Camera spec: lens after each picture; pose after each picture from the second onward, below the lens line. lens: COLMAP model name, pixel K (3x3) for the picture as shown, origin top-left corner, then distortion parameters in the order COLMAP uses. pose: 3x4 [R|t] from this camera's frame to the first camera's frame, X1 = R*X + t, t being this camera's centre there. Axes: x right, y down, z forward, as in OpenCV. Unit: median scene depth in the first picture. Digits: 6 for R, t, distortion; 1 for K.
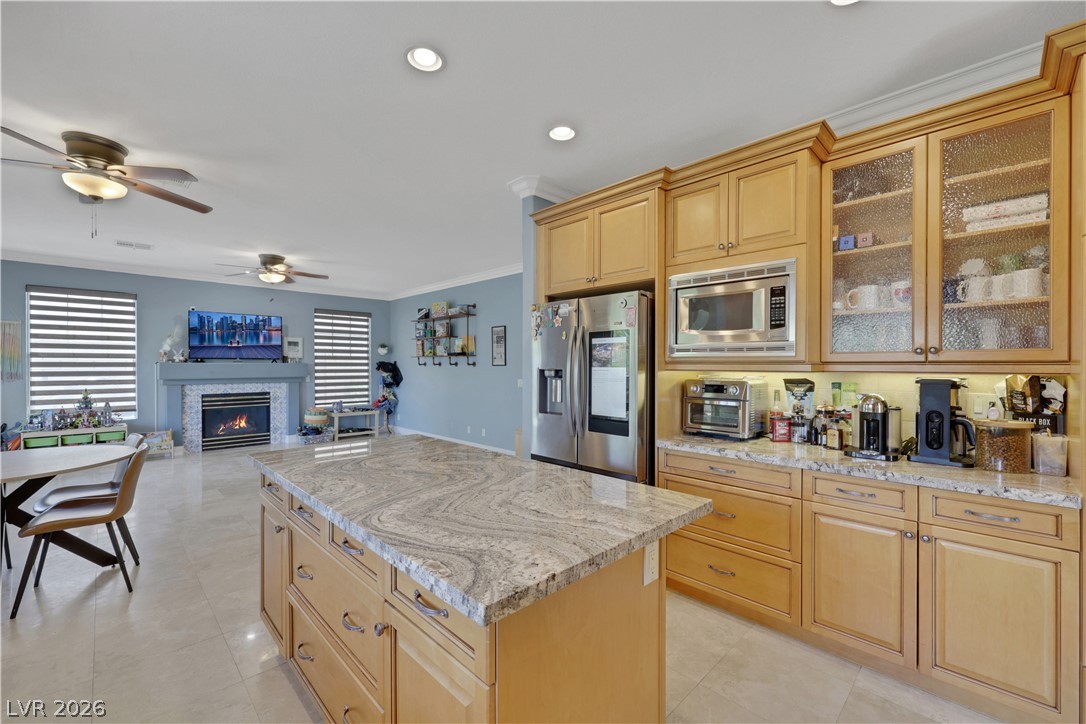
lens RADIAL K [[449.8, 0, 543.6], [0, 449.8, 366.4], [0, 0, 1]] dist [-0.002252, 0.001026]
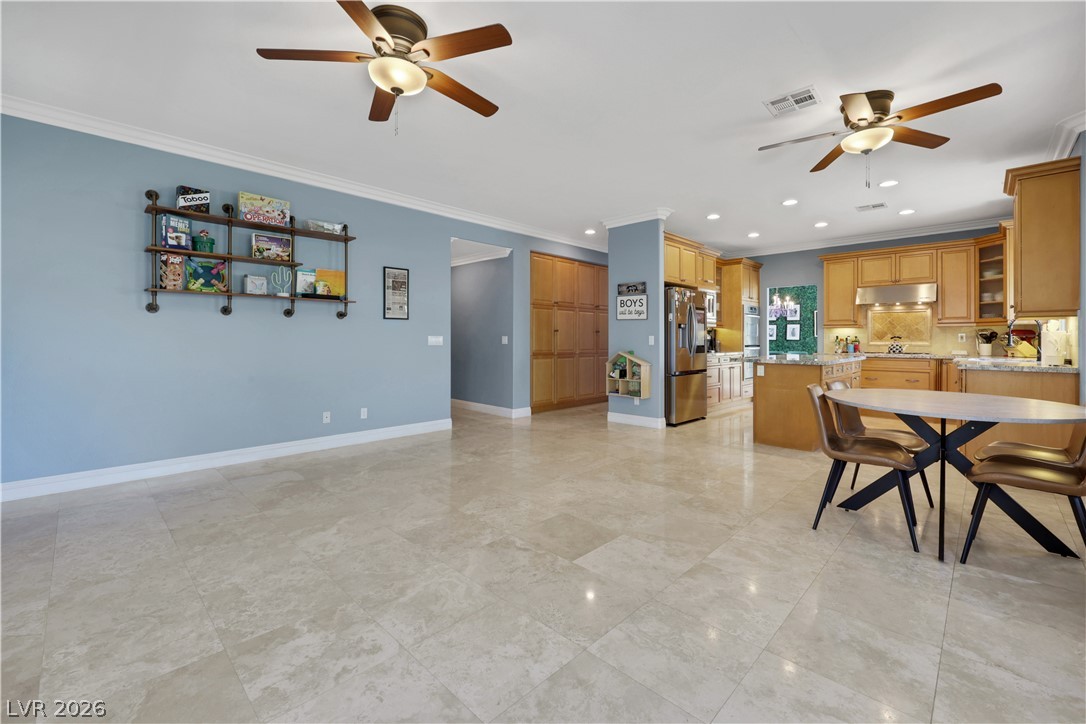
lens RADIAL K [[449.8, 0, 543.0], [0, 449.8, 337.6], [0, 0, 1]] dist [-0.002252, 0.001026]
pose [[-0.019174, 0.001336, 0.999815, -0.827454], [0.002392, 0.999996, -0.001291, 0.030022], [-0.999813, 0.002367, -0.019177, 0.722452]]
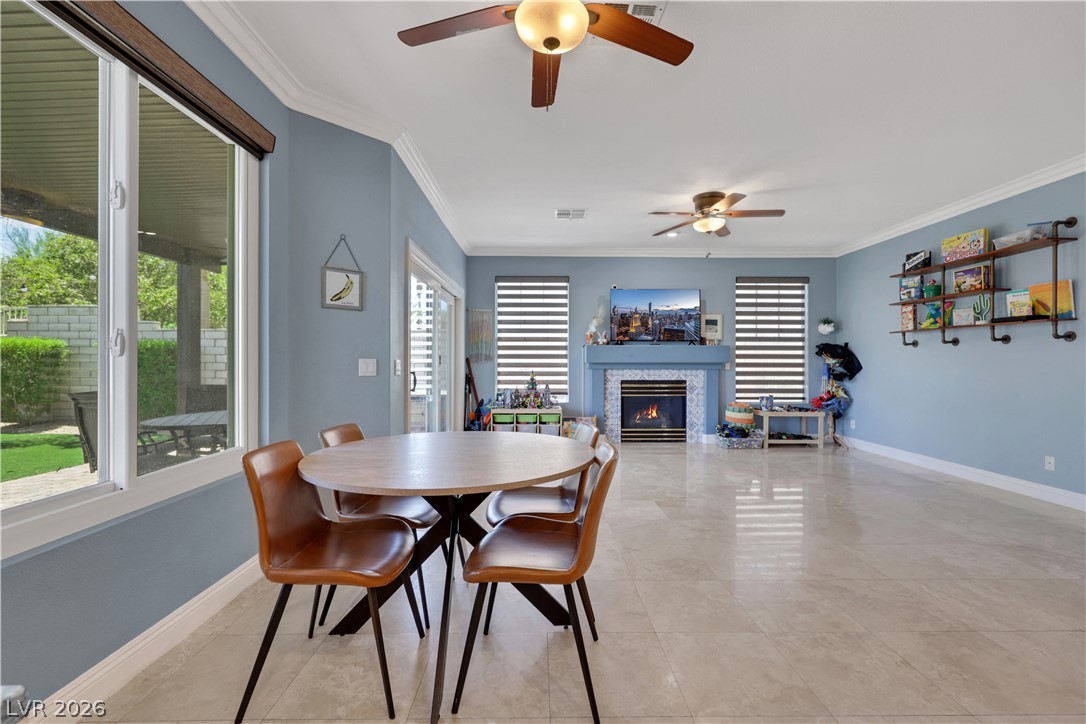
lens RADIAL K [[449.8, 0, 545.3], [0, 449.8, 365.6], [0, 0, 1]] dist [-0.002252, 0.001026]
pose [[0.723766, 0.005967, -0.690019, -0.235220], [-0.004521, 0.999982, 0.003906, 0.029209], [0.690030, 0.000292, 0.723780, 0.224924]]
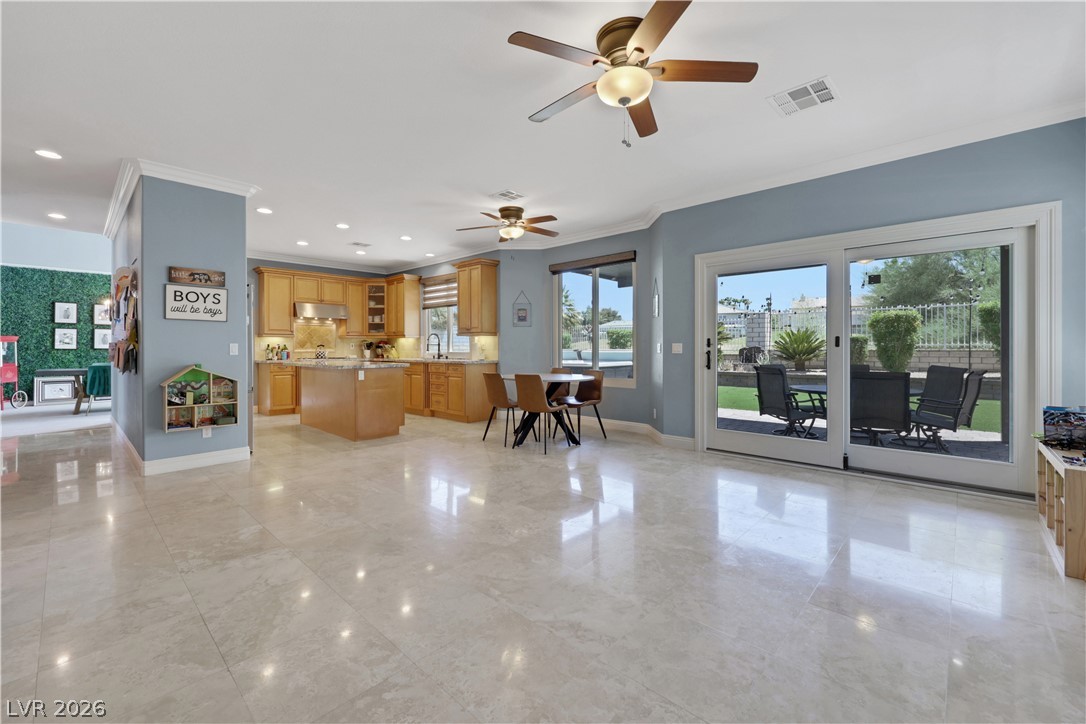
lens RADIAL K [[449.8, 0, 533.4], [0, 449.8, 347.6], [0, 0, 1]] dist [-0.002252, 0.001026]
pose [[-0.999710, 0.000402, -0.024067, -0.421788], [0.000258, 0.999982, 0.005975, 0.028481], [0.024069, 0.005967, -0.999692, 1.152306]]
